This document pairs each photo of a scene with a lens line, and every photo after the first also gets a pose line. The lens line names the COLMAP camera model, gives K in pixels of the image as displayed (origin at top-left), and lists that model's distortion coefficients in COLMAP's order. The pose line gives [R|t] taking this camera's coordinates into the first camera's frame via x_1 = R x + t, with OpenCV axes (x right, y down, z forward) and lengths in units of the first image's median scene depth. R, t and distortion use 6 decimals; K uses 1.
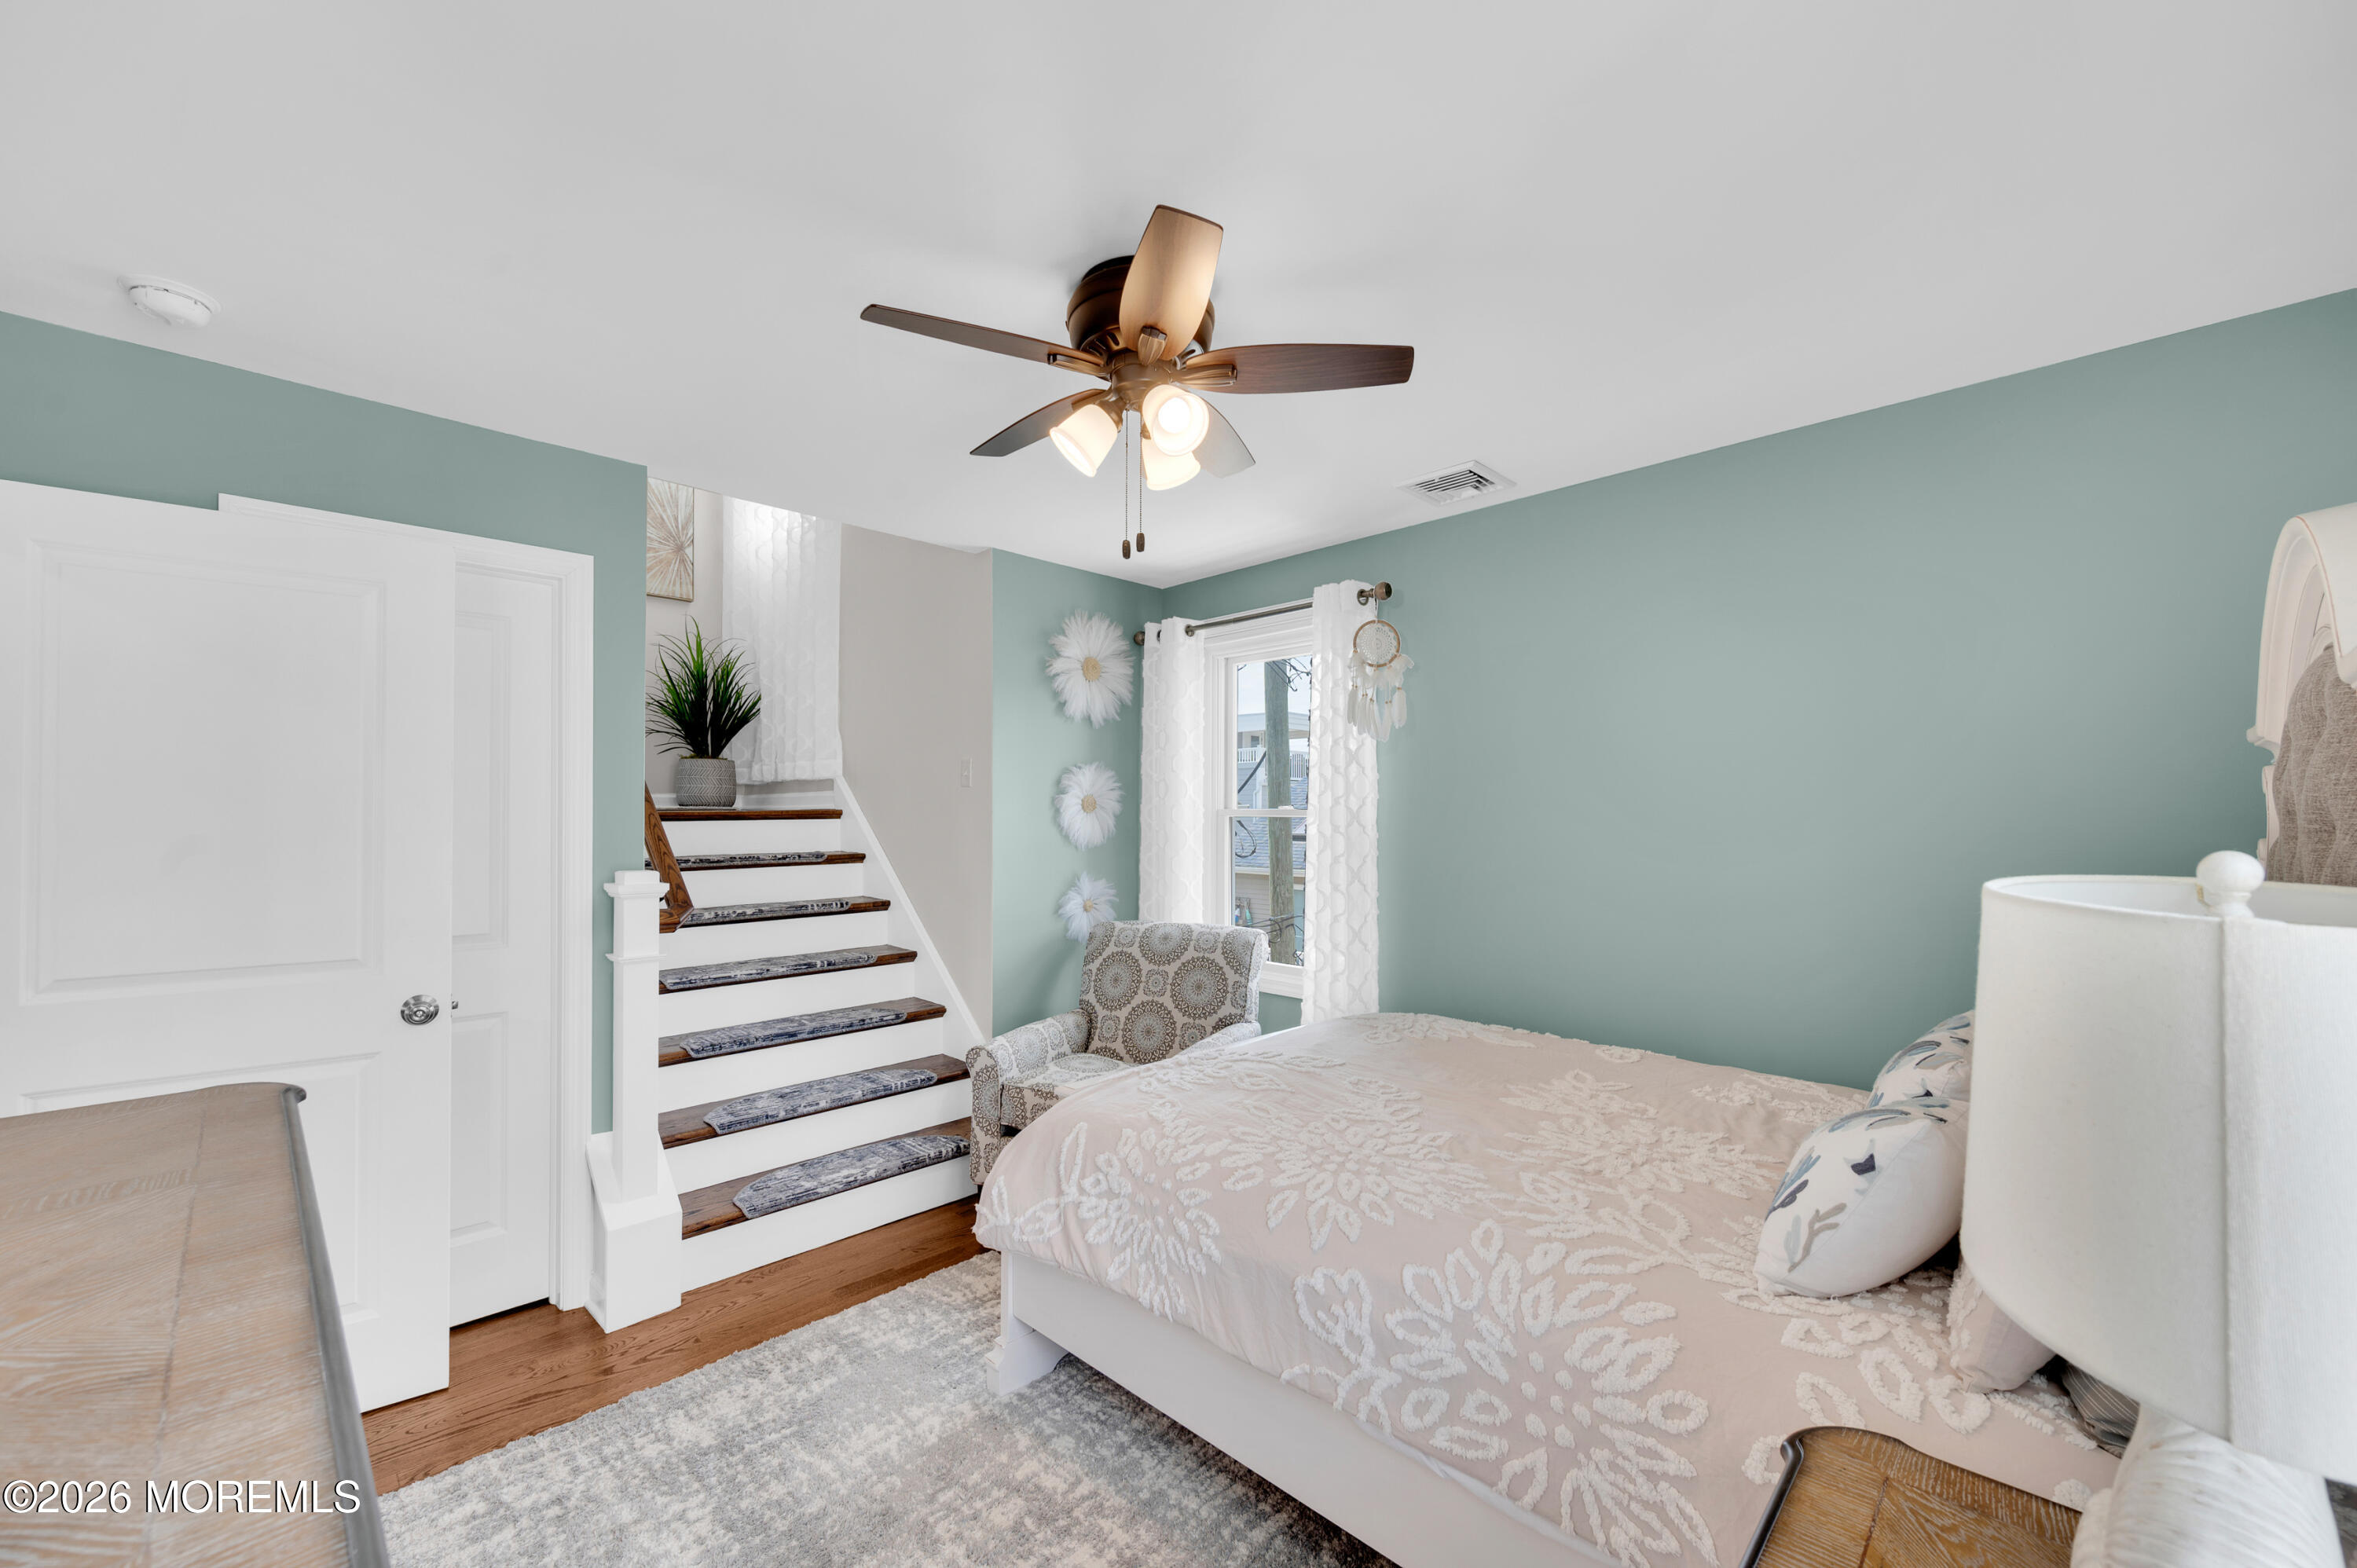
lens RADIAL K [[915.7, 0, 1155.3], [0, 915.7, 801.7], [0, 0, 1]] dist [-0.001576, -0.000179]
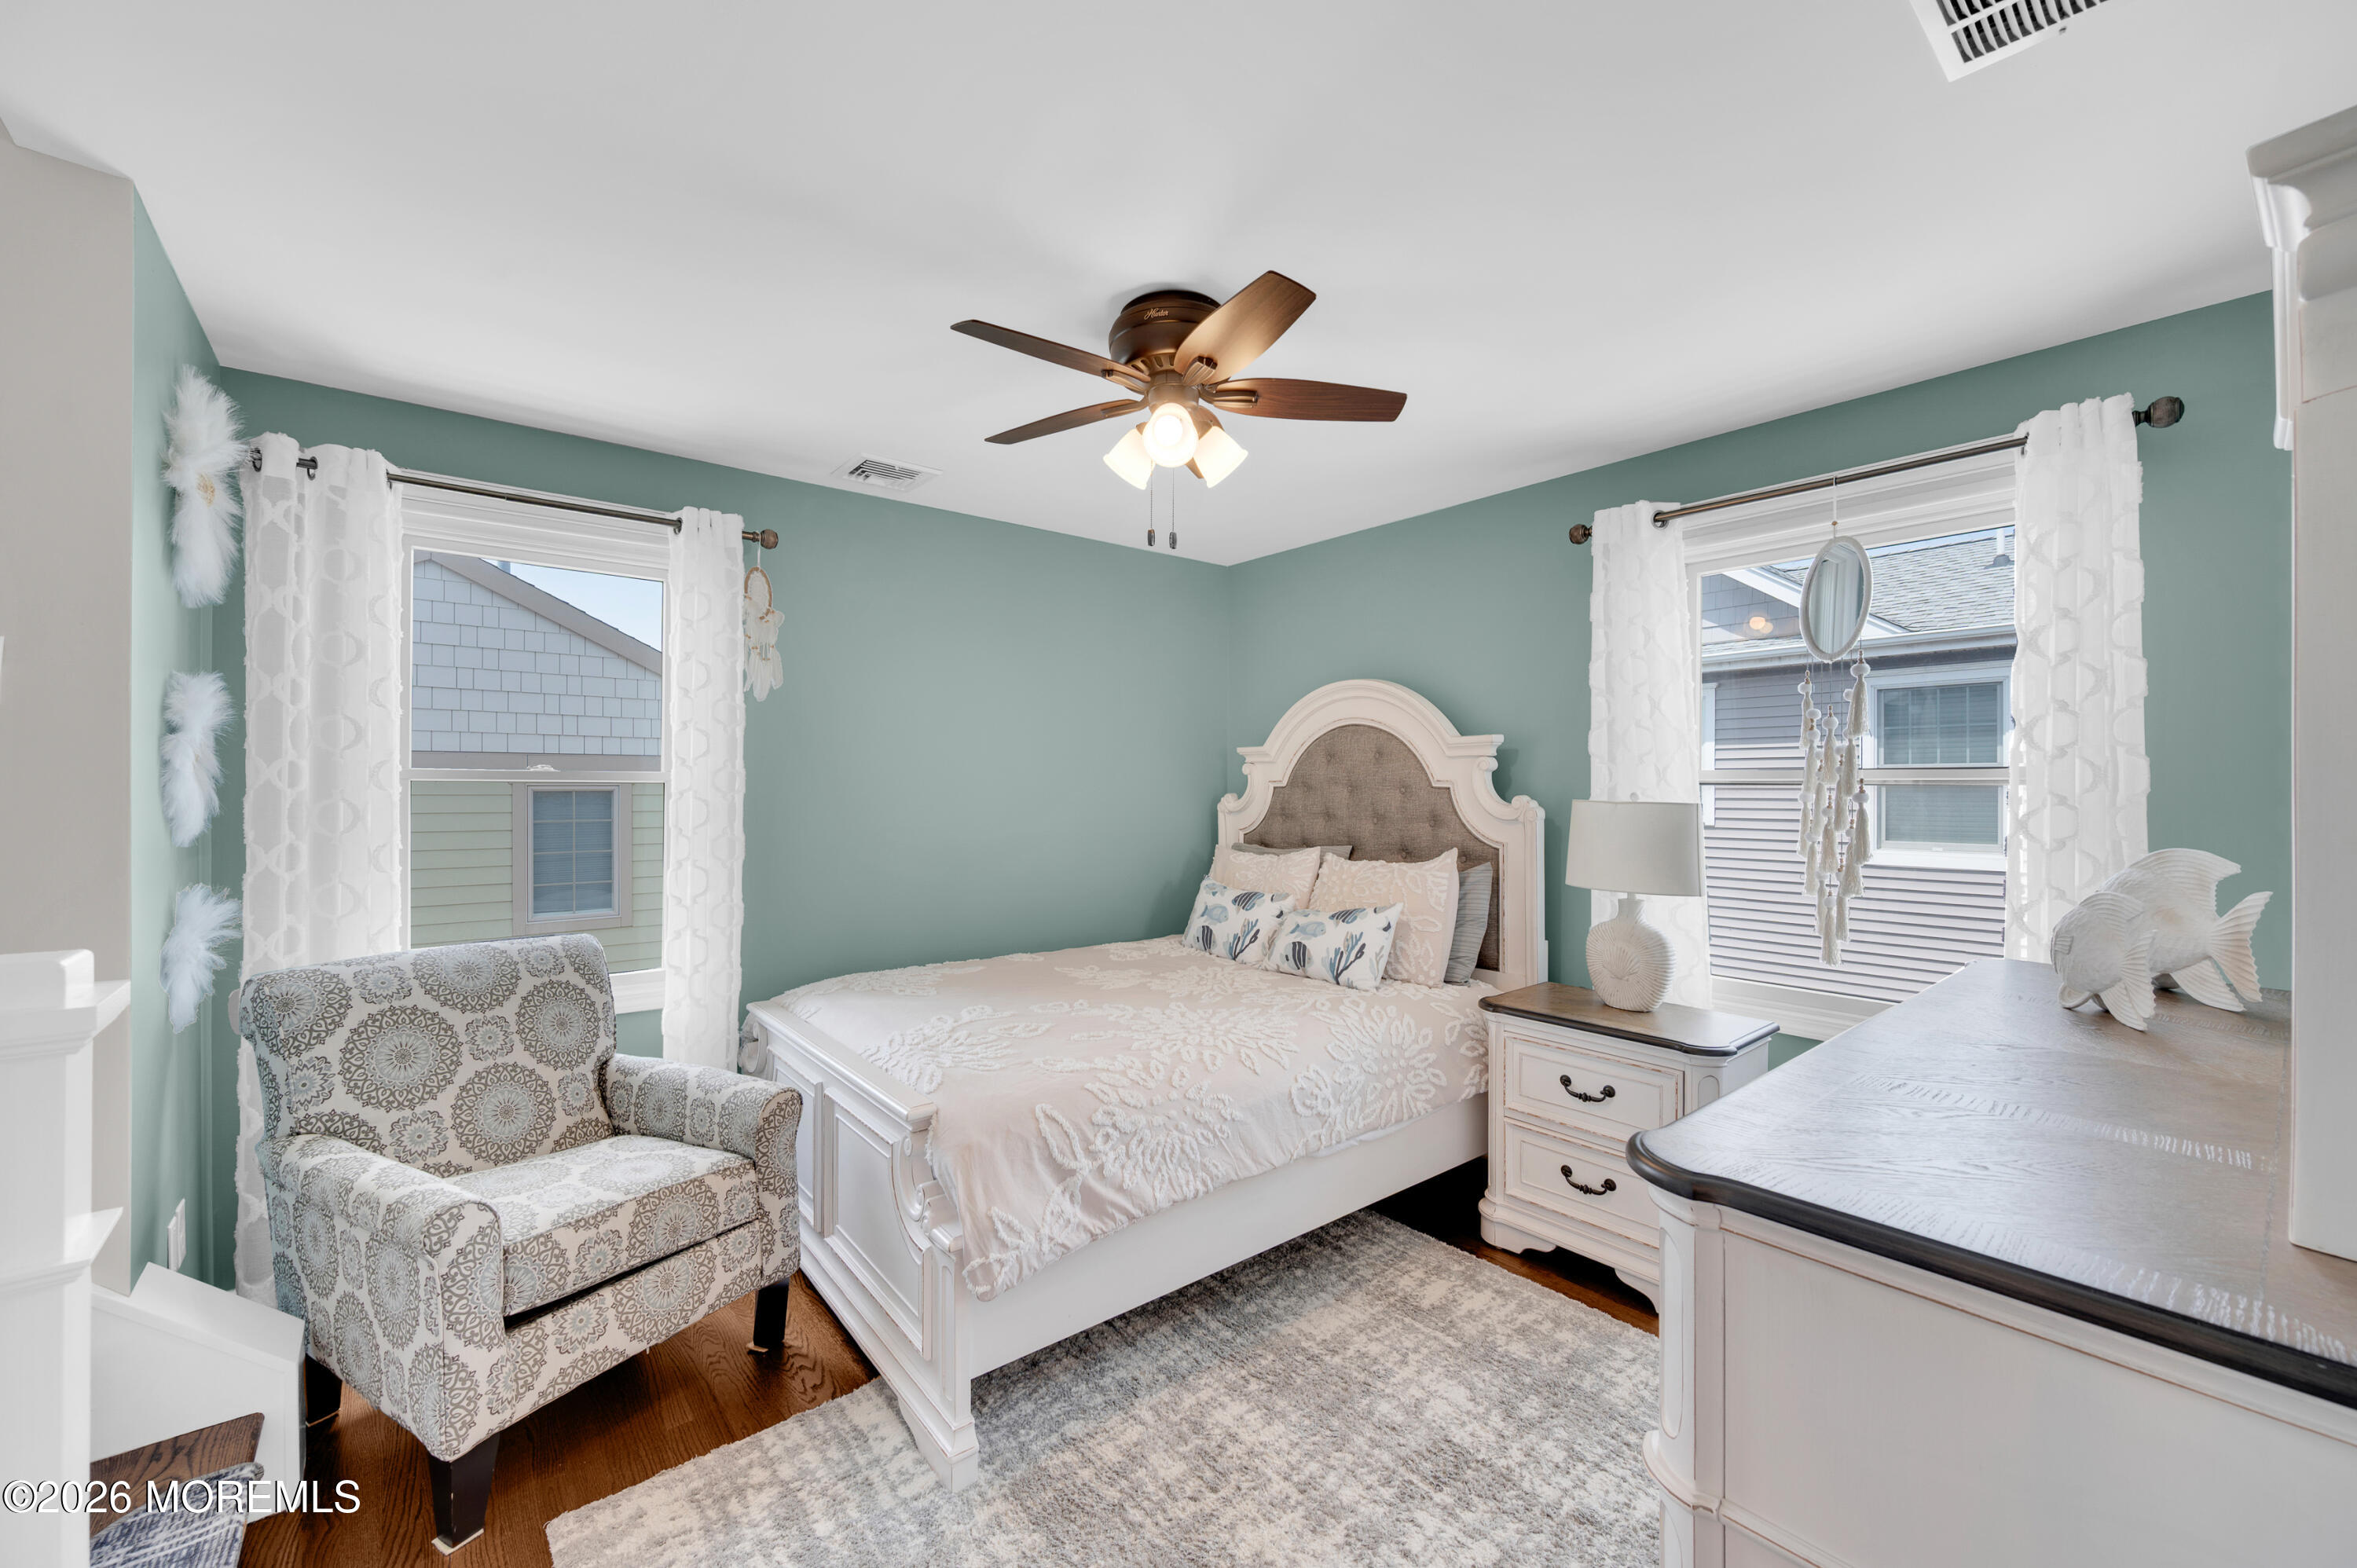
lens RADIAL K [[935.3, 0, 1178.5], [0, 935.3, 784.0], [0, 0, 1]] dist [-0.000599, -0.000035]
pose [[0.100276, 0.003914, 0.994952, -0.714568], [-0.017382, 0.999847, -0.002181, 0.013933], [-0.994808, -0.017076, 0.100329, 0.534678]]
